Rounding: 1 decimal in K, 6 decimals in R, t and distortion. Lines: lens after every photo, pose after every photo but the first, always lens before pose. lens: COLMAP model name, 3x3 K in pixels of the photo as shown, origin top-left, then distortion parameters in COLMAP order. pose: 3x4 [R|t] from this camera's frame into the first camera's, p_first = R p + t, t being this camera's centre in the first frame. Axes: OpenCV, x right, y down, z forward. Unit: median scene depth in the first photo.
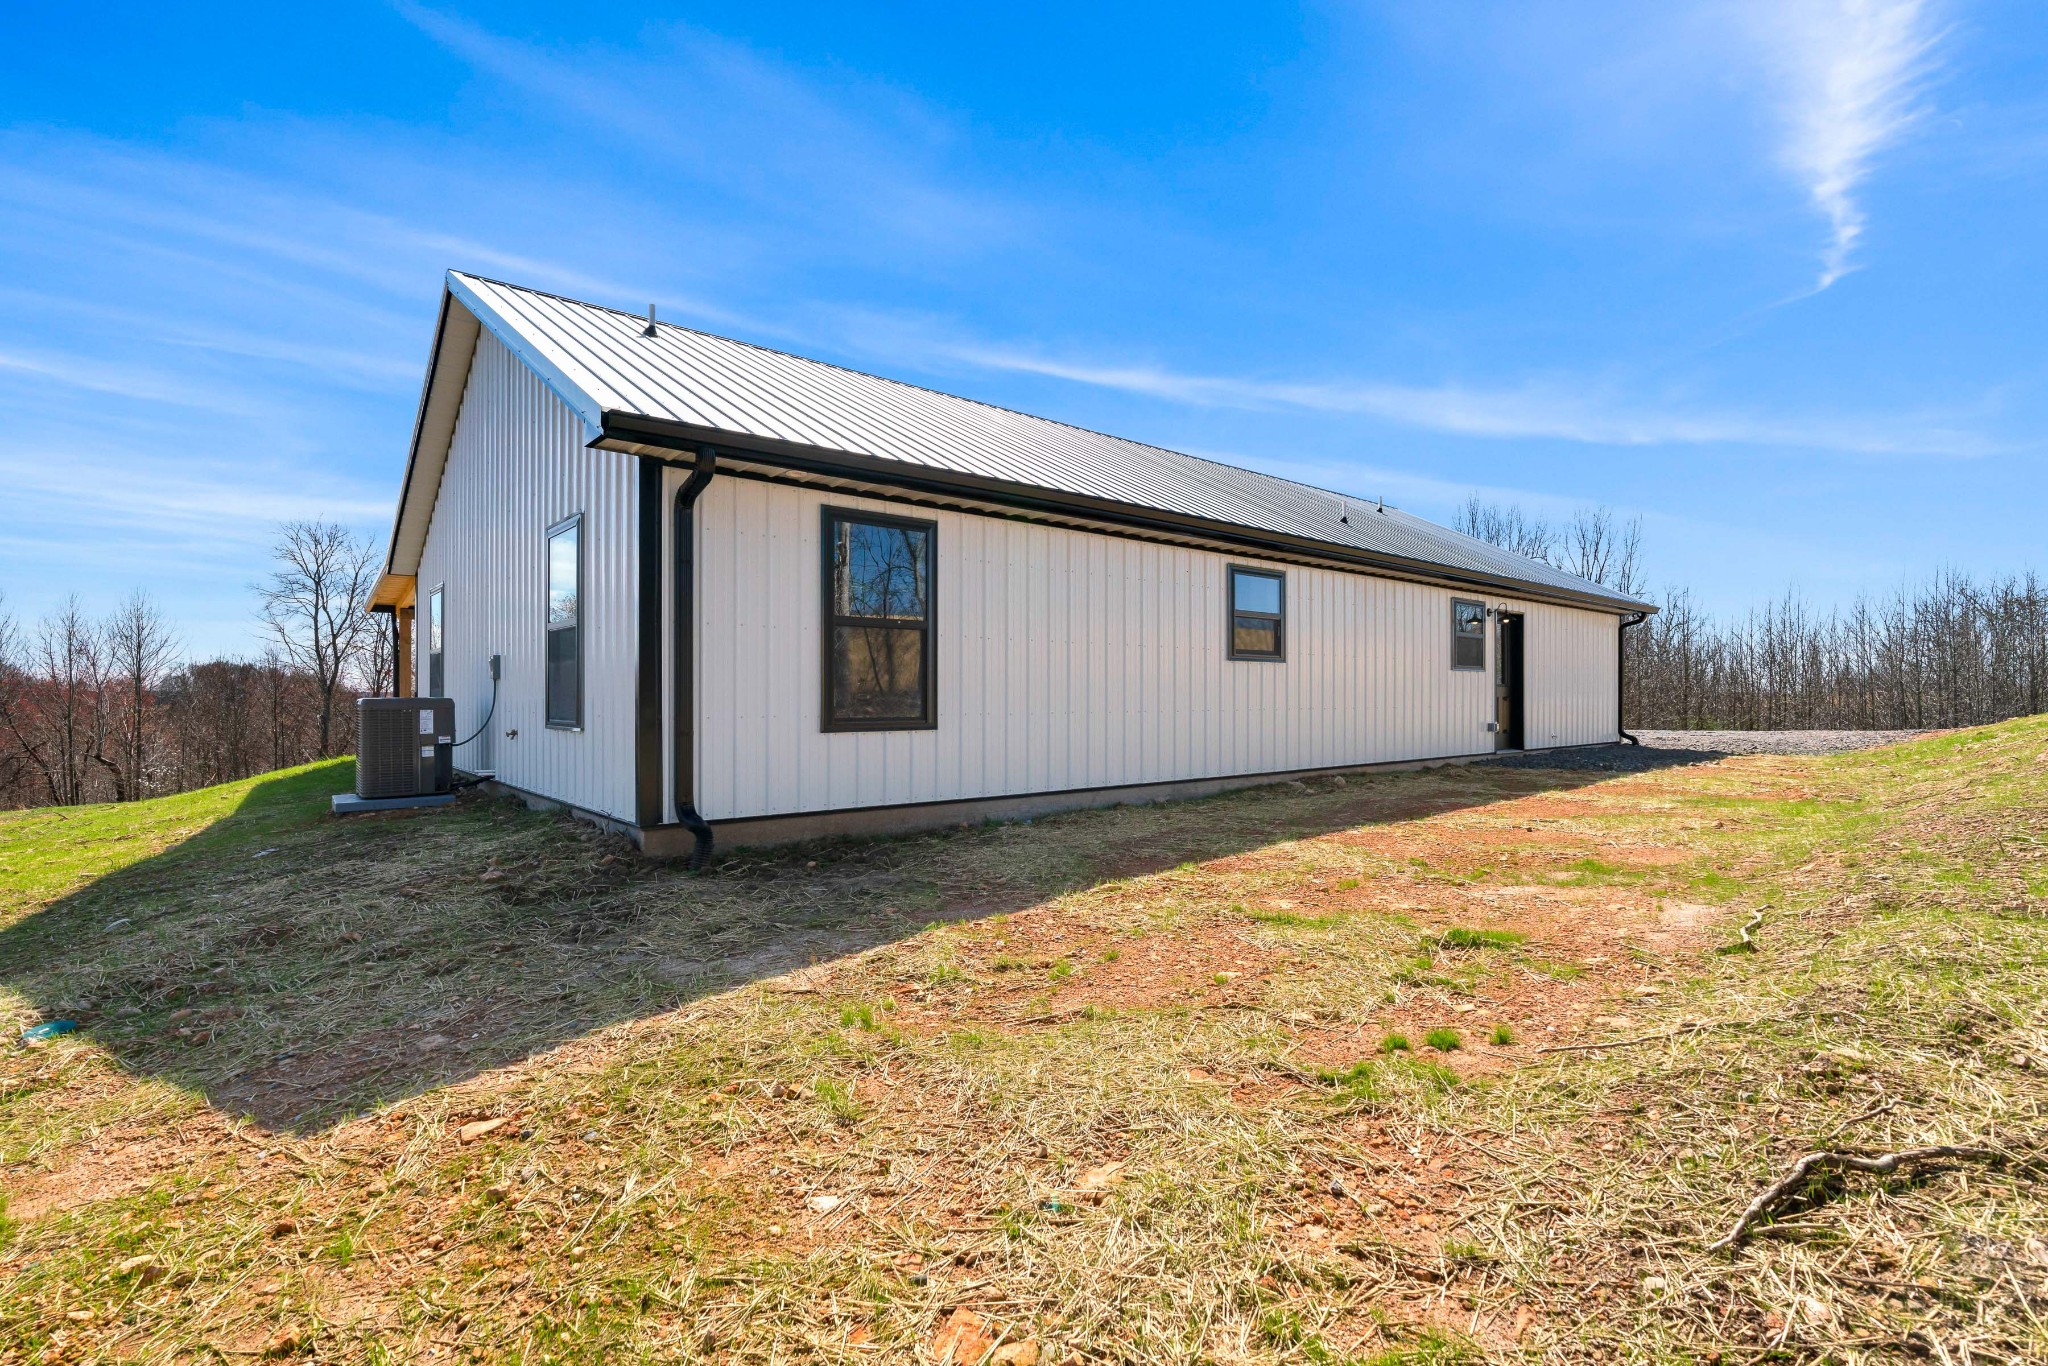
lens RADIAL K [[992.1, 0, 969.9], [0, 992.1, 684.3], [0, 0, 1]] dist [-0.017473, 0.000228]
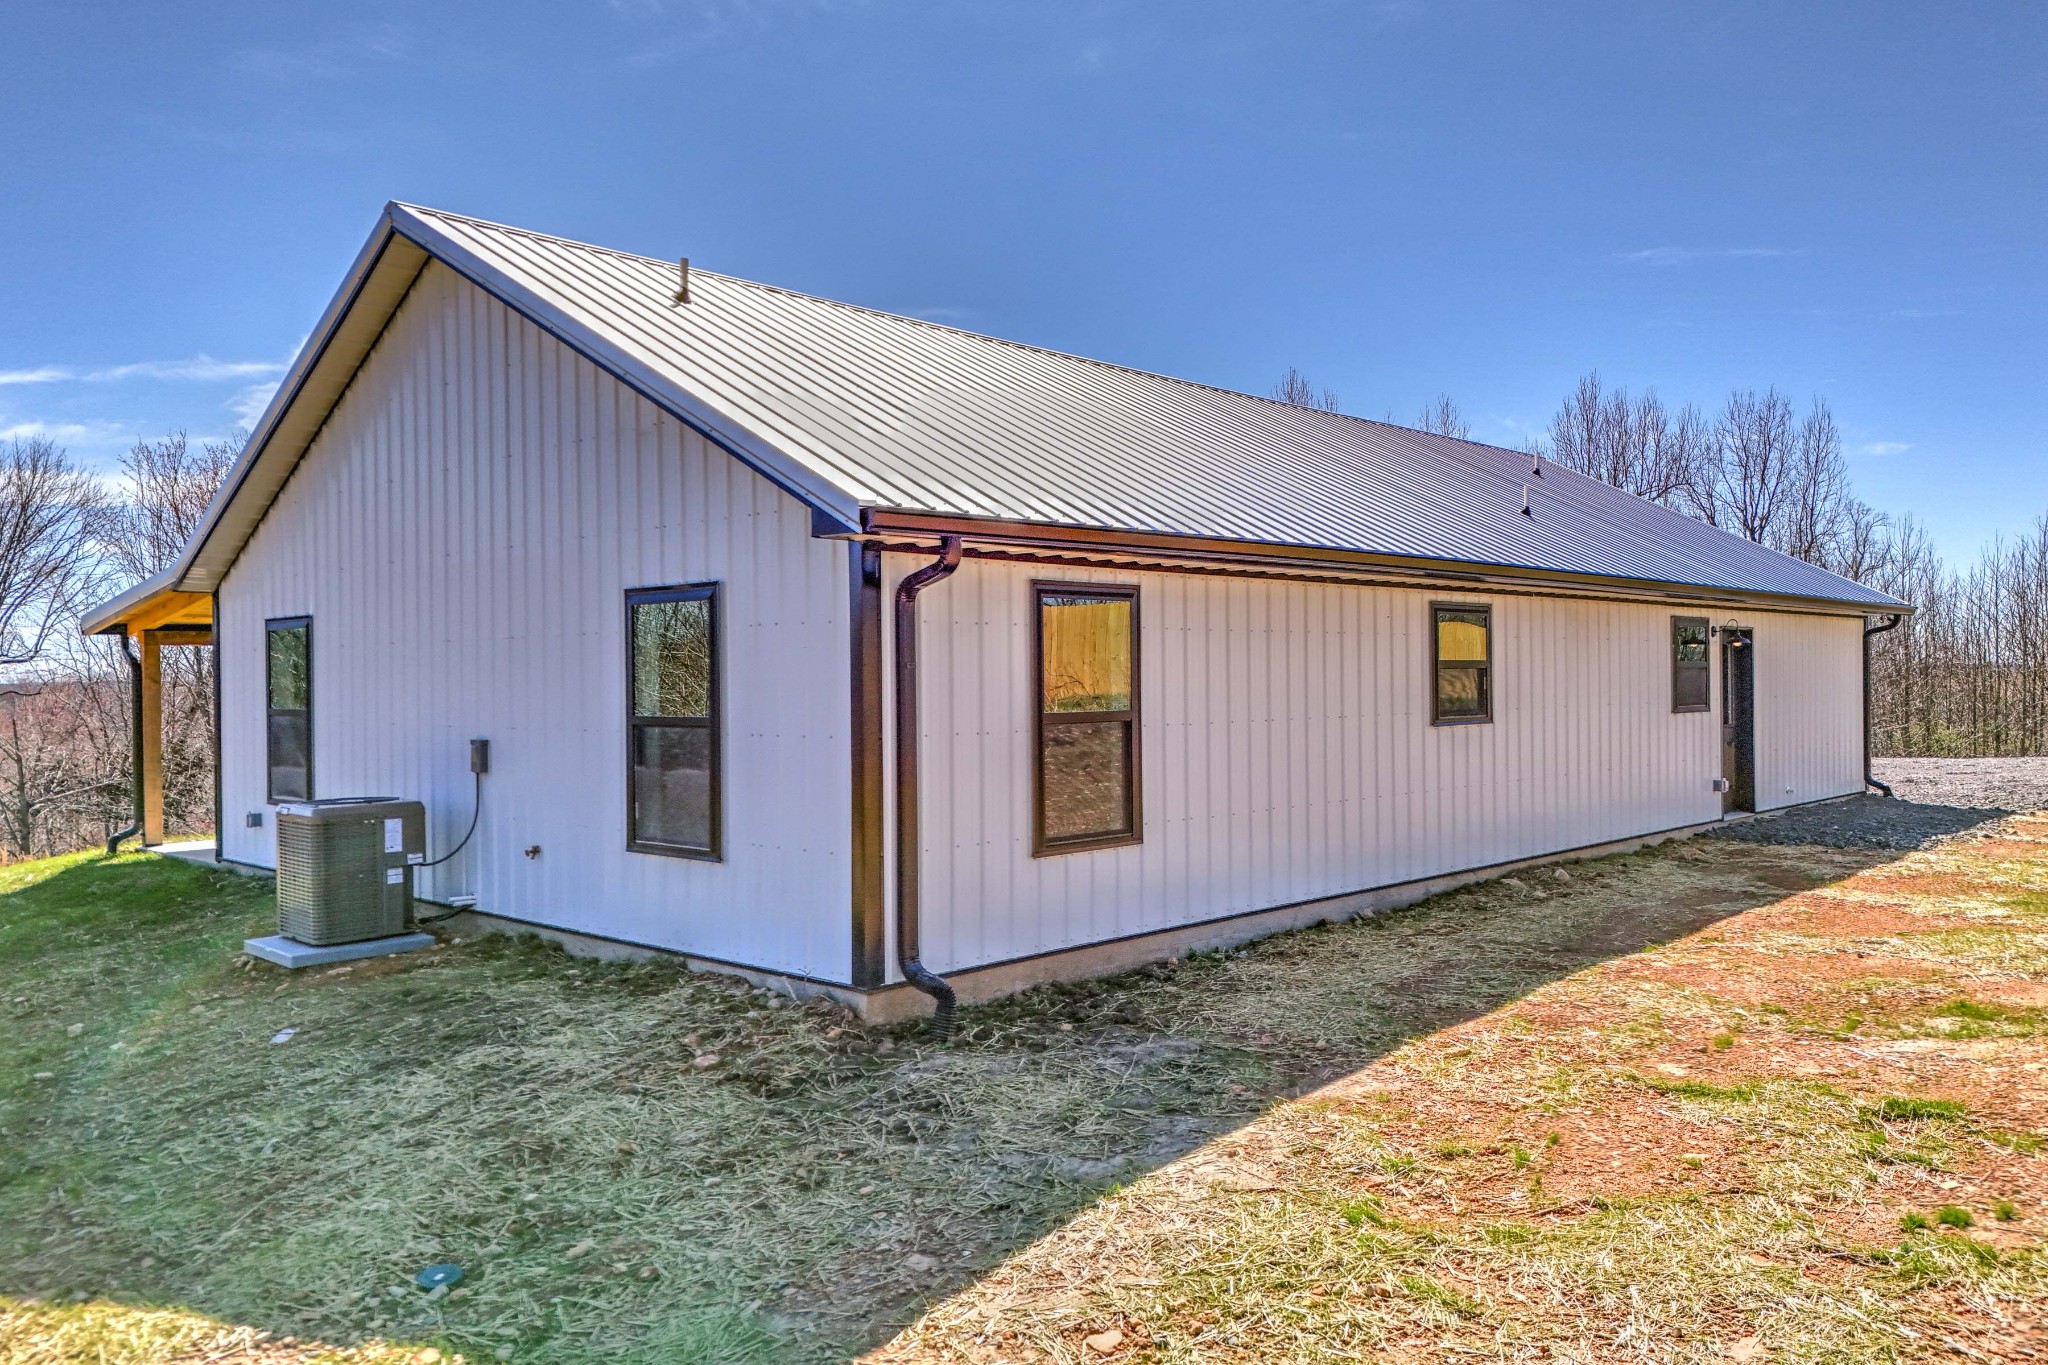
lens RADIAL K [[1494.0, 0, 1024.0], [0, 1494.0, 682.5], [0, 0, 1]] dist [0.067609, -0.063746]
pose [[0.995083, -0.009699, 0.098567, -0.372452], [0.010314, 0.999930, -0.005731, -0.119106], [-0.098505, 0.006719, 0.995114, -0.293810]]
